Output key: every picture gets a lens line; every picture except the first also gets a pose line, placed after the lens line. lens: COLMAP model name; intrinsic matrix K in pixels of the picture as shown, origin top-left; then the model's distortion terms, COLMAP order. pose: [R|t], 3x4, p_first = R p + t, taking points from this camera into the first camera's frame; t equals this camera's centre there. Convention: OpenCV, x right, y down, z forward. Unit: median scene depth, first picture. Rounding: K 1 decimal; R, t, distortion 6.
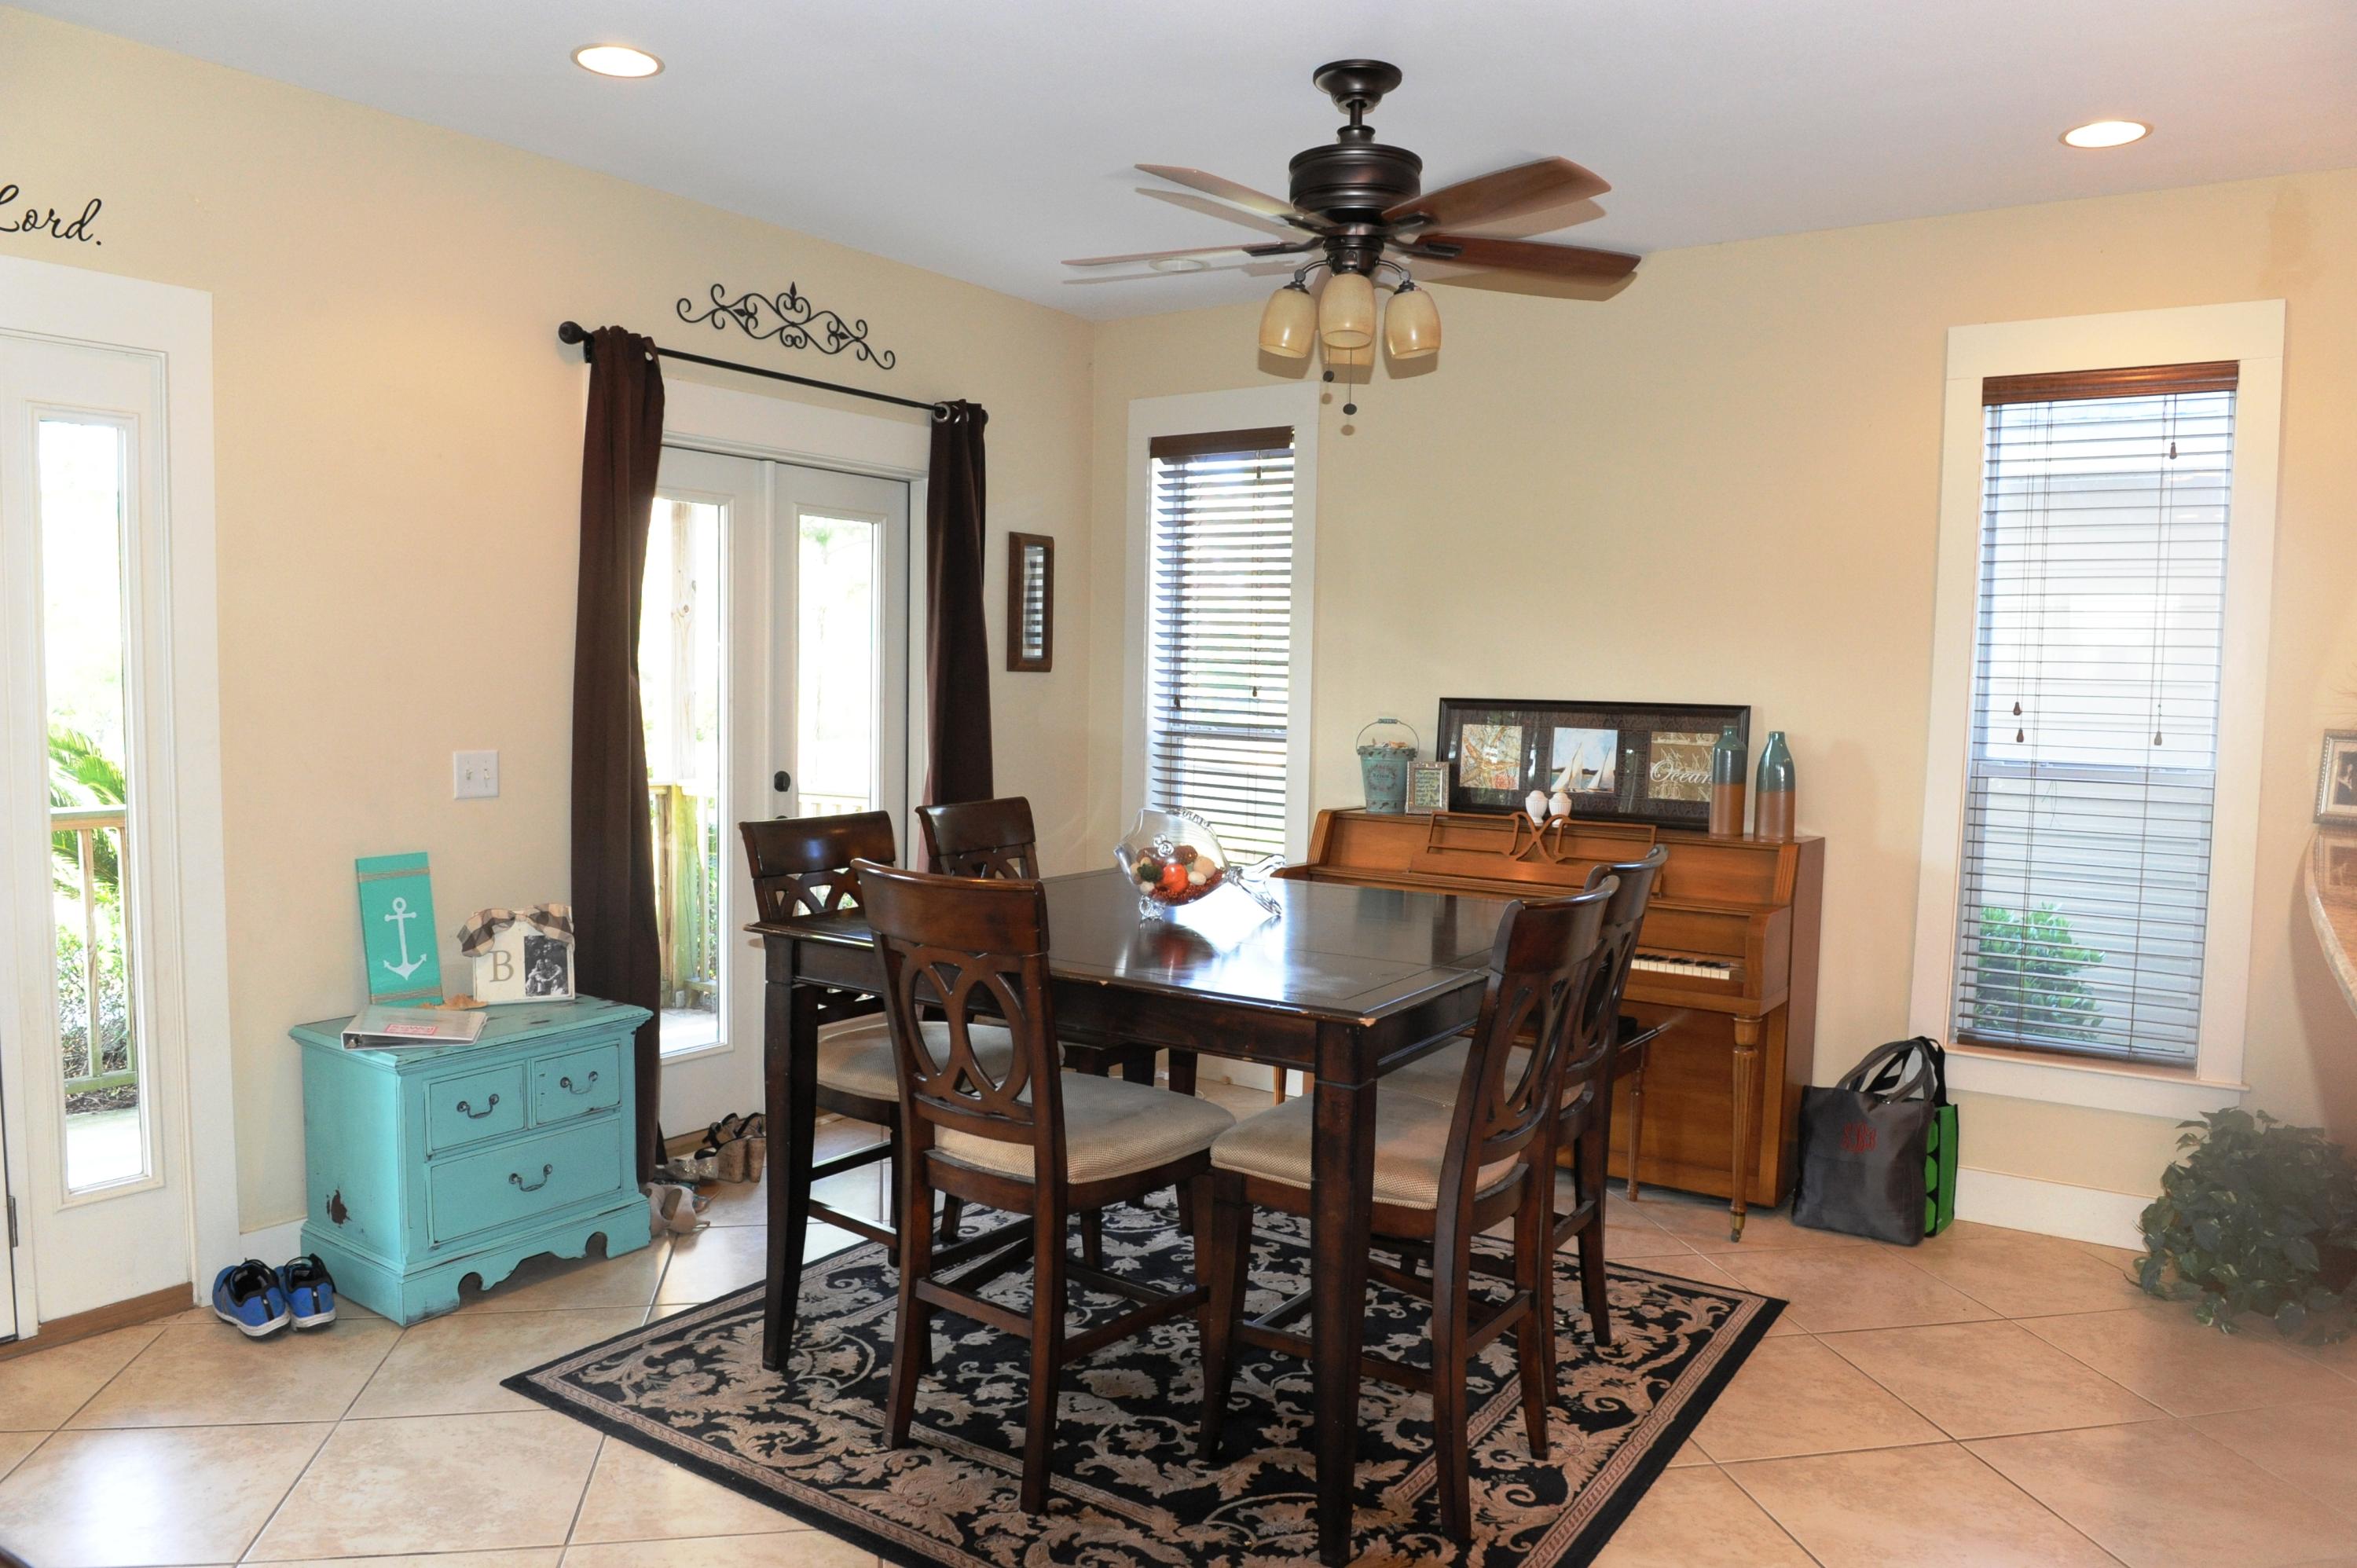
lens RADIAL K [[1619.5, 0, 1178.6], [0, 1619.5, 785.2], [0, 0, 1]] dist [-0.051041, -0.001809]
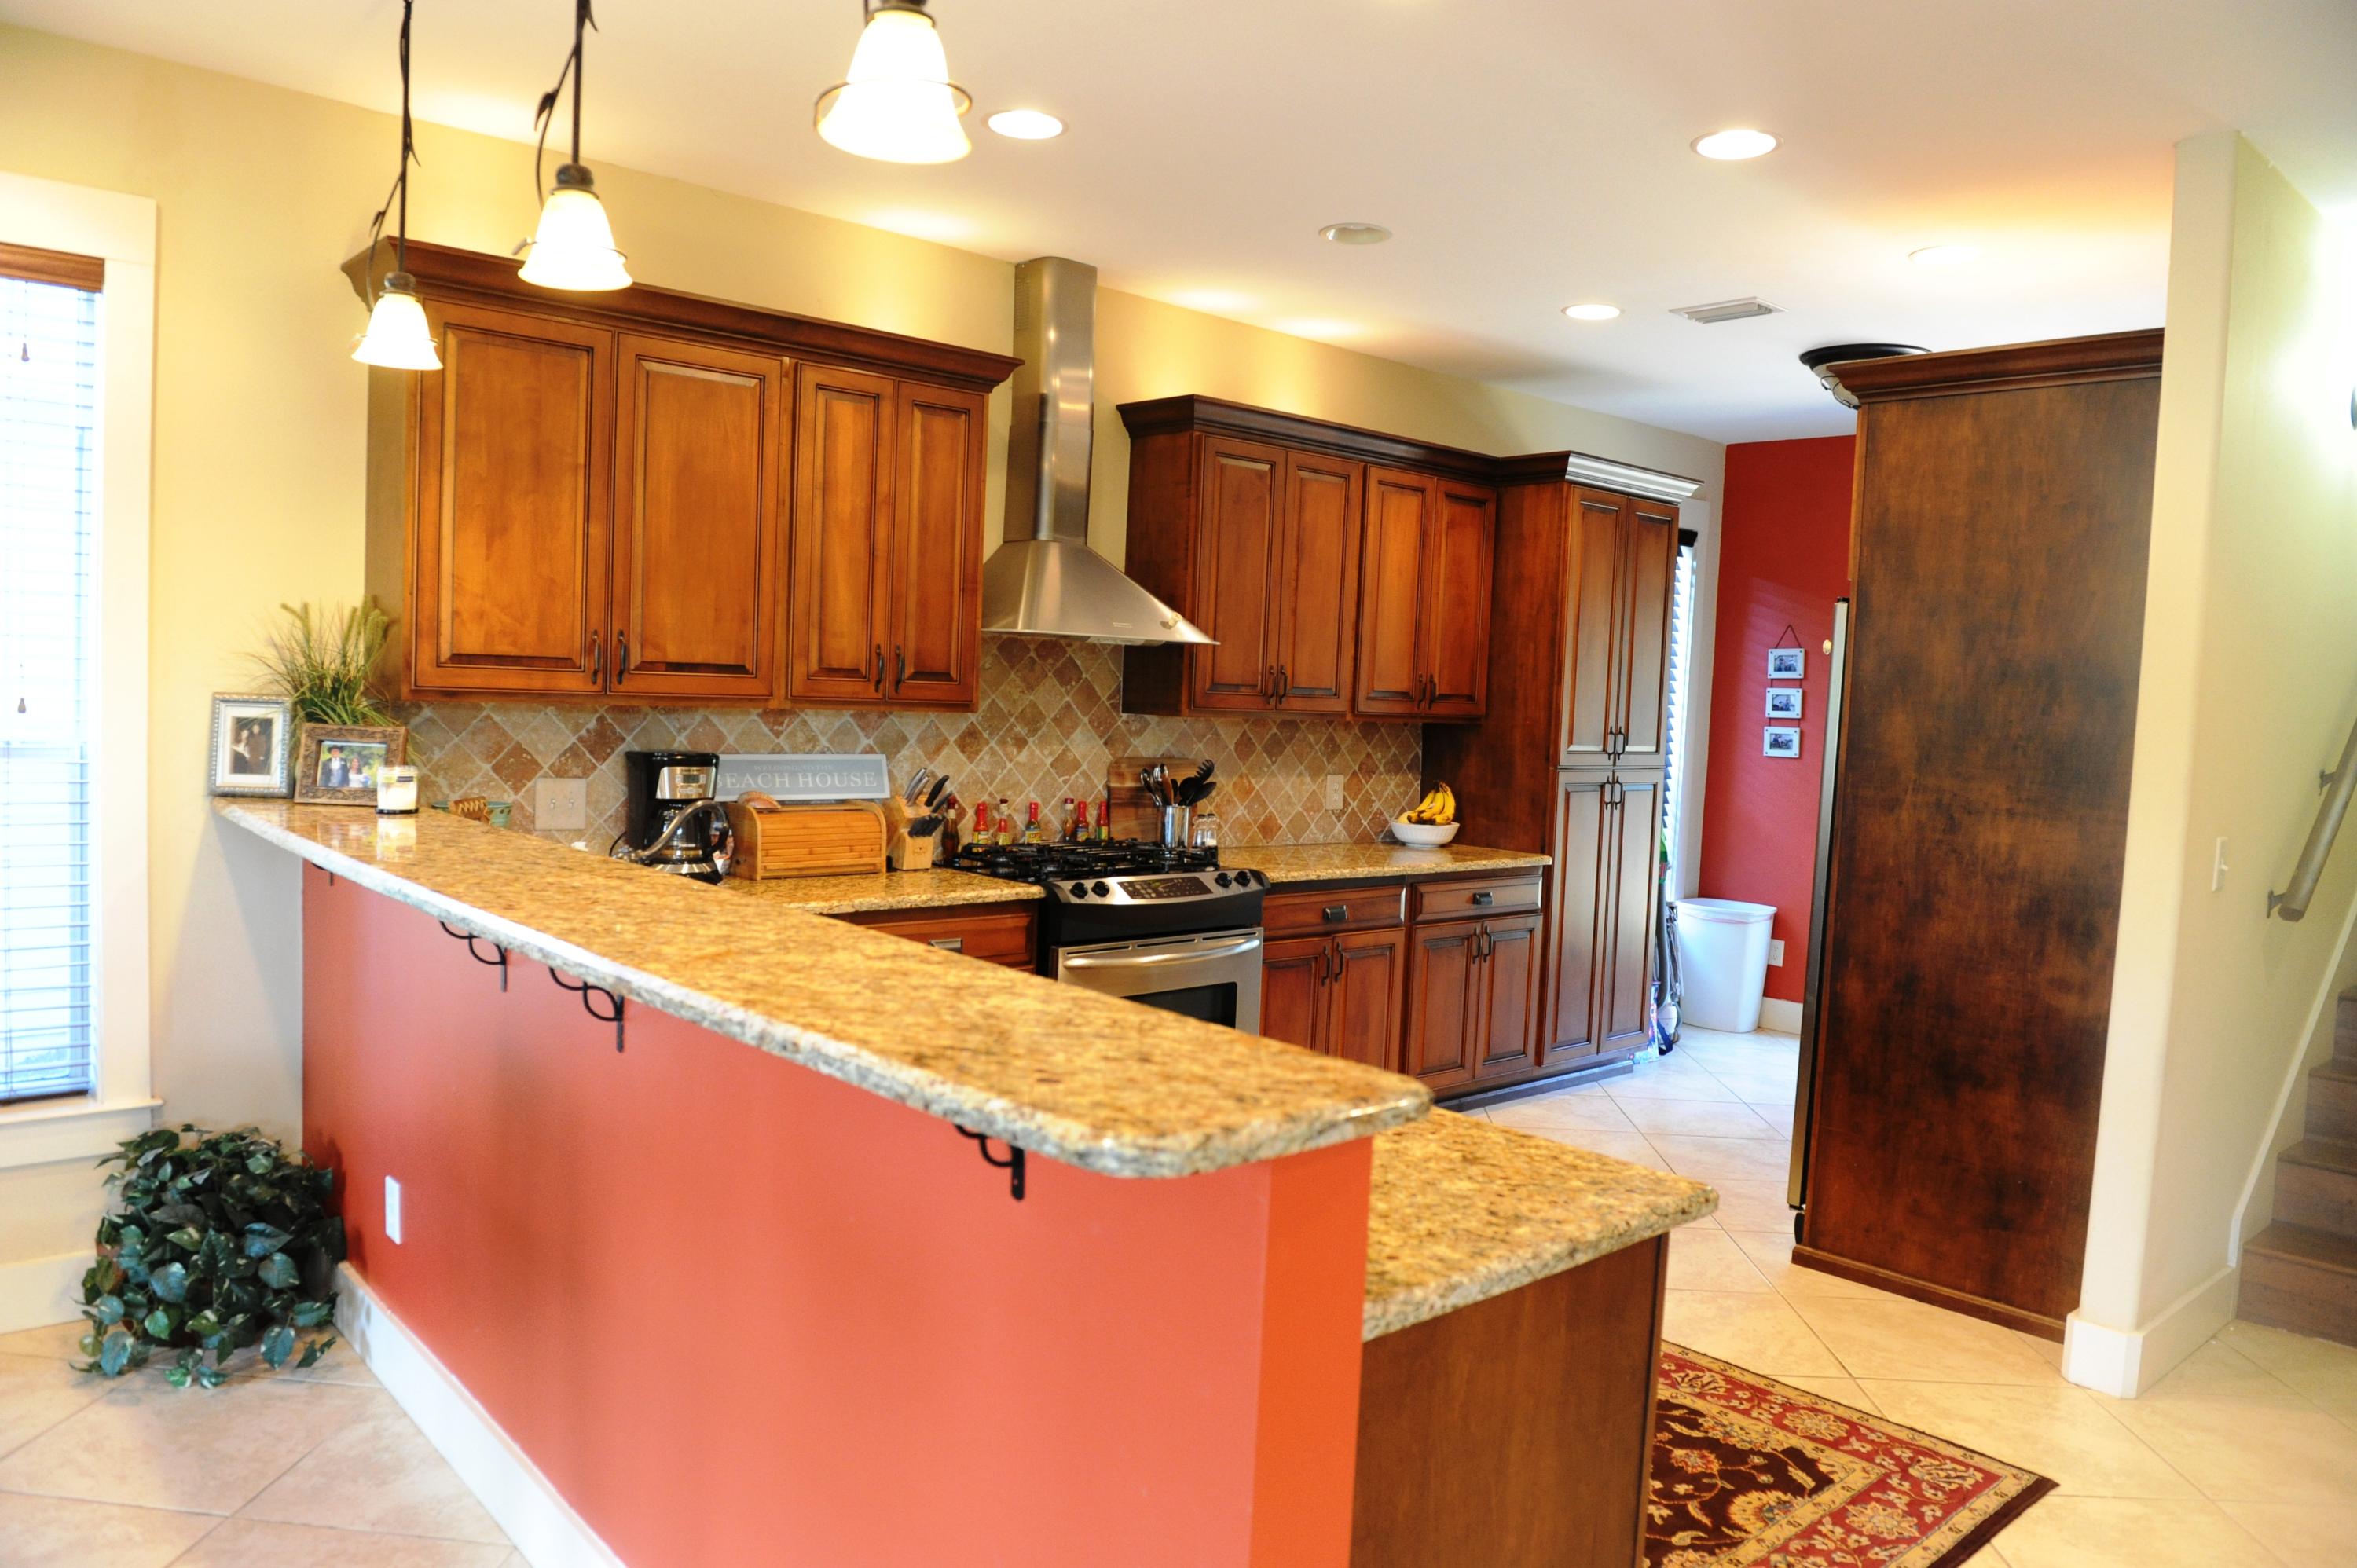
lens RADIAL K [[1619.5, 0, 1175.0], [0, 1619.5, 788.4], [0, 0, 1]] dist [-0.051041, -0.001809]
pose [[0.250958, -0.065610, 0.965772, -0.020035], [0.033102, 0.997699, 0.059178, -0.016378], [-0.967432, 0.017117, 0.252552, 0.237673]]
